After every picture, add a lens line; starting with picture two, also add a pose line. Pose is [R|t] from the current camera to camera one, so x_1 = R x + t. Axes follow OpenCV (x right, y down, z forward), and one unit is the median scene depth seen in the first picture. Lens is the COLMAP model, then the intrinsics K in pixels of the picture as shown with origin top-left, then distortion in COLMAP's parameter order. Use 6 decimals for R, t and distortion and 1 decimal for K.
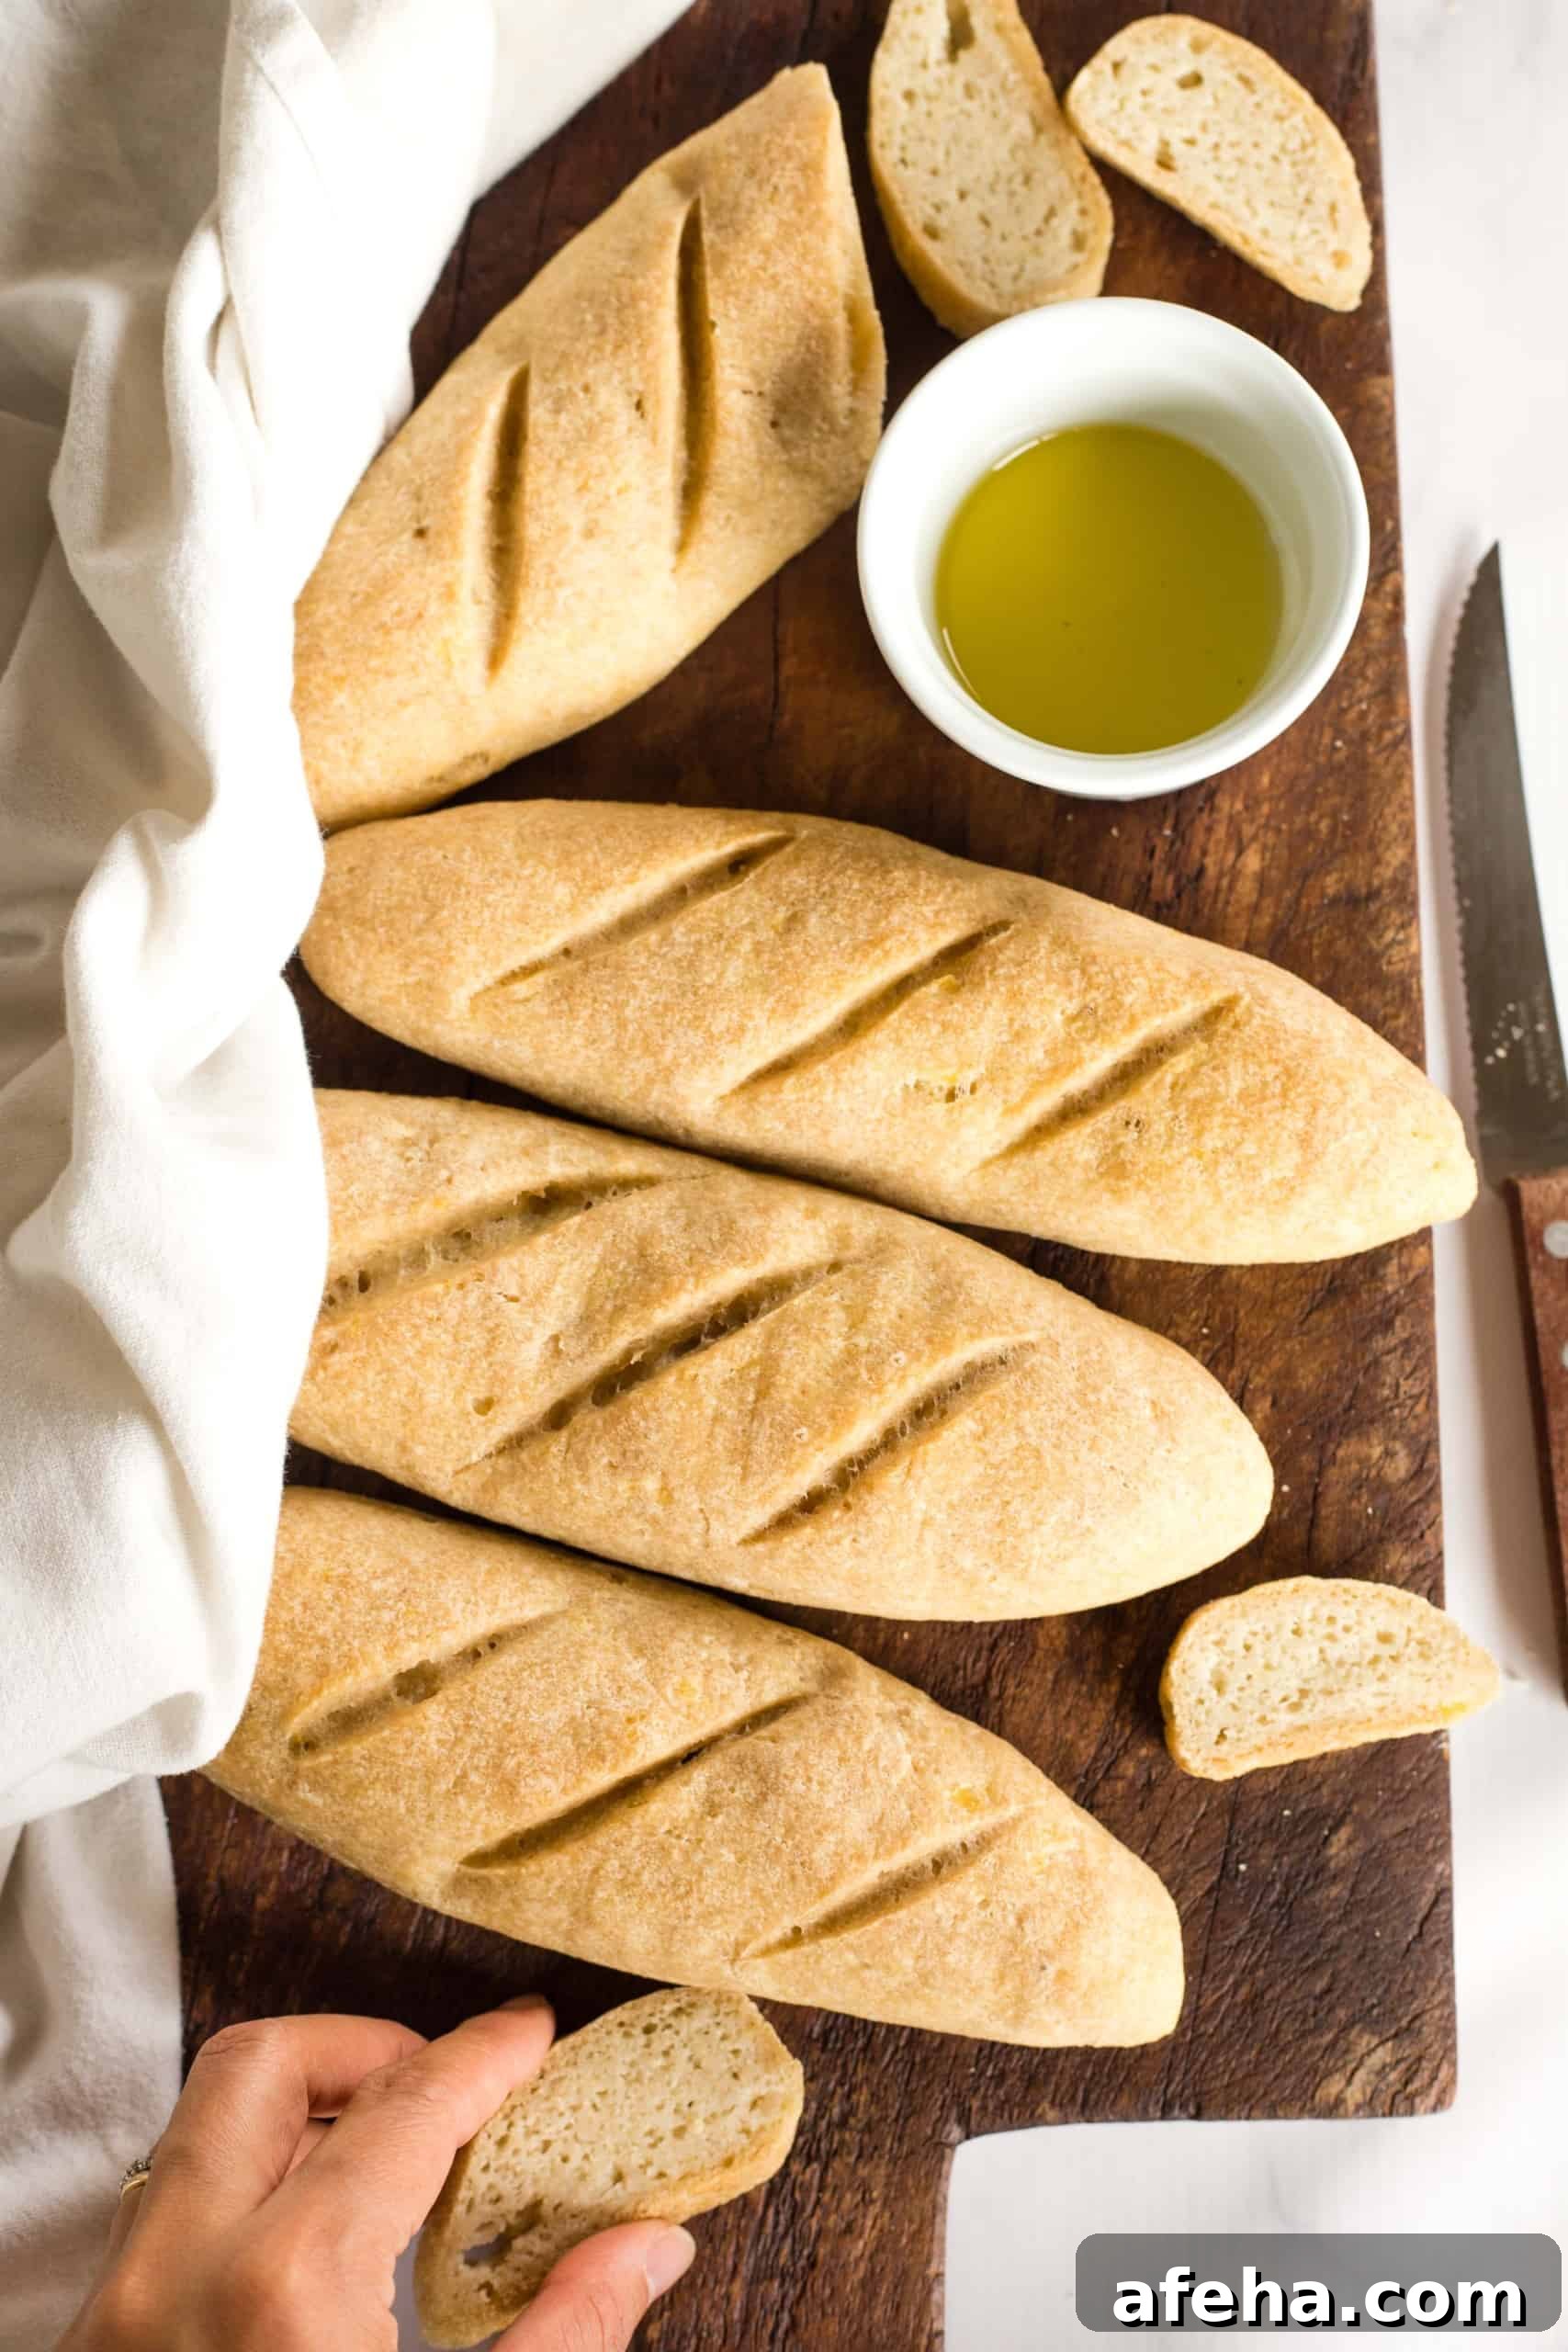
lens RADIAL K [[3638.5, 0, 784.0], [0, 3638.5, 1176.0], [0, 0, 1]] dist [-0.147527, 0.075517]
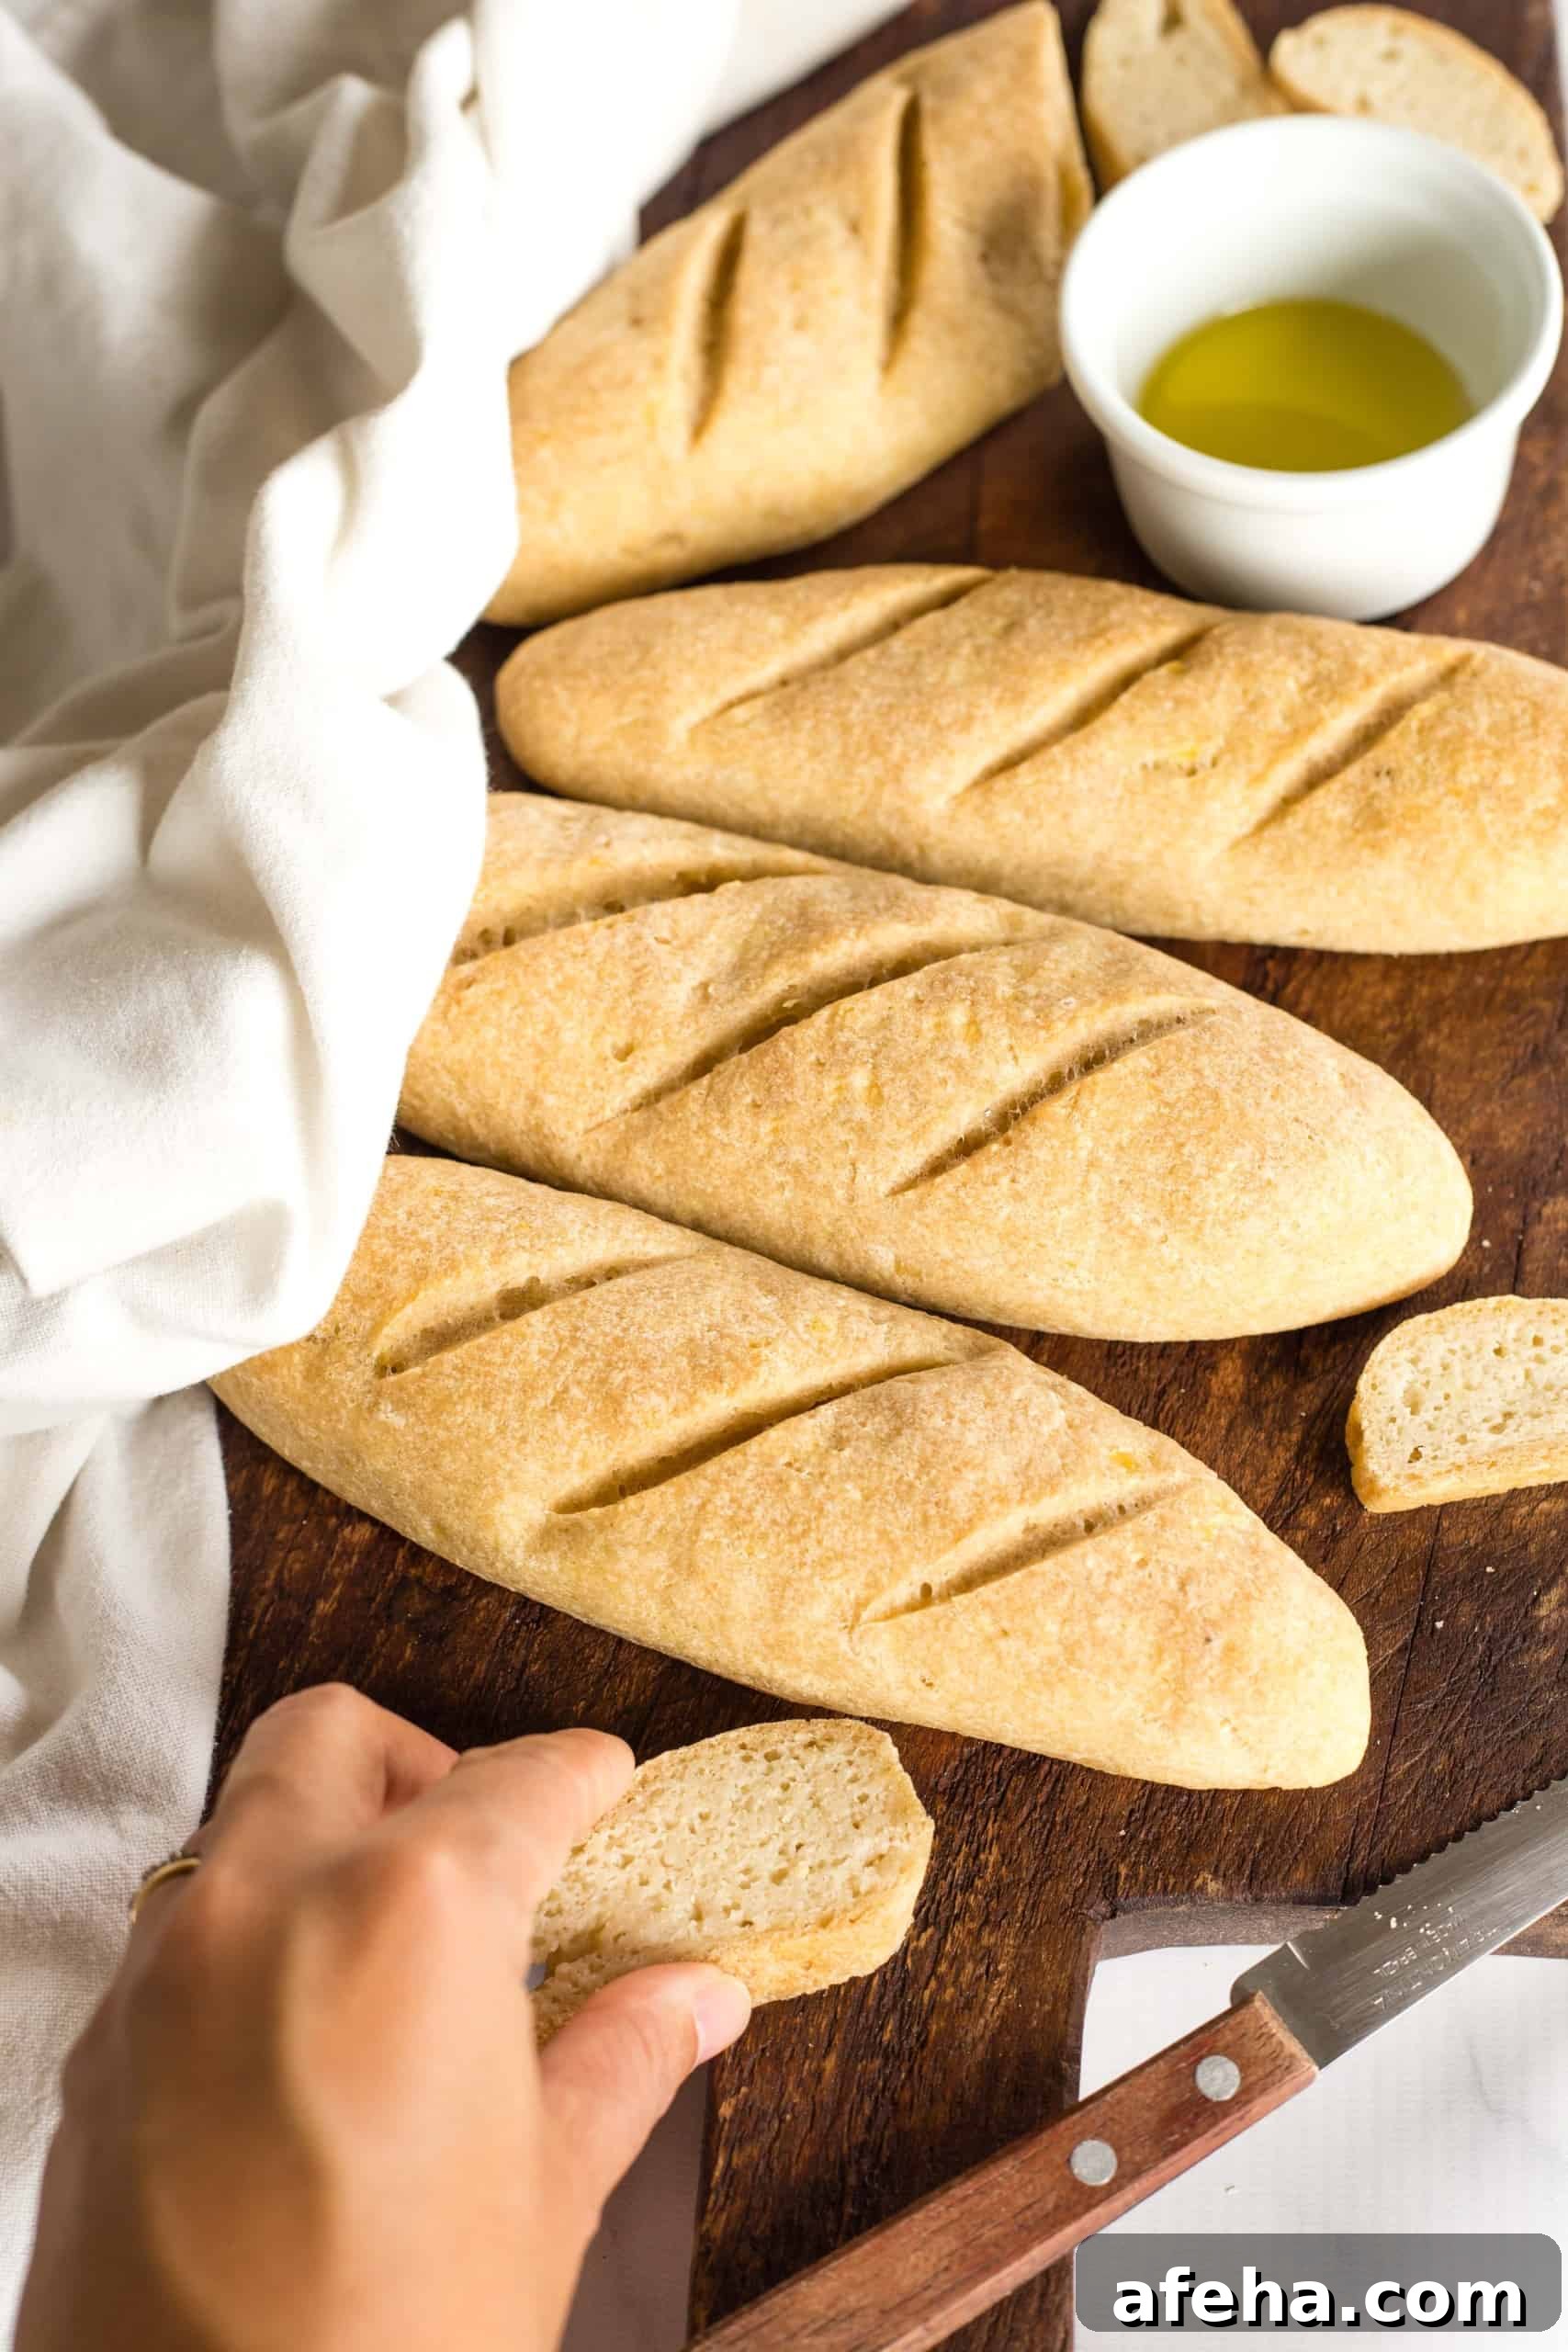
lens RADIAL K [[3638.5, 0, 784.0], [0, 3638.5, 1176.0], [0, 0, 1]] dist [-0.147527, 0.075517]
pose [[0.996672, 0.047962, -0.065919, 0.022172], [-0.069217, 0.925055, -0.373473, 0.444274], [0.043066, 0.376793, 0.925296, 0.148632]]
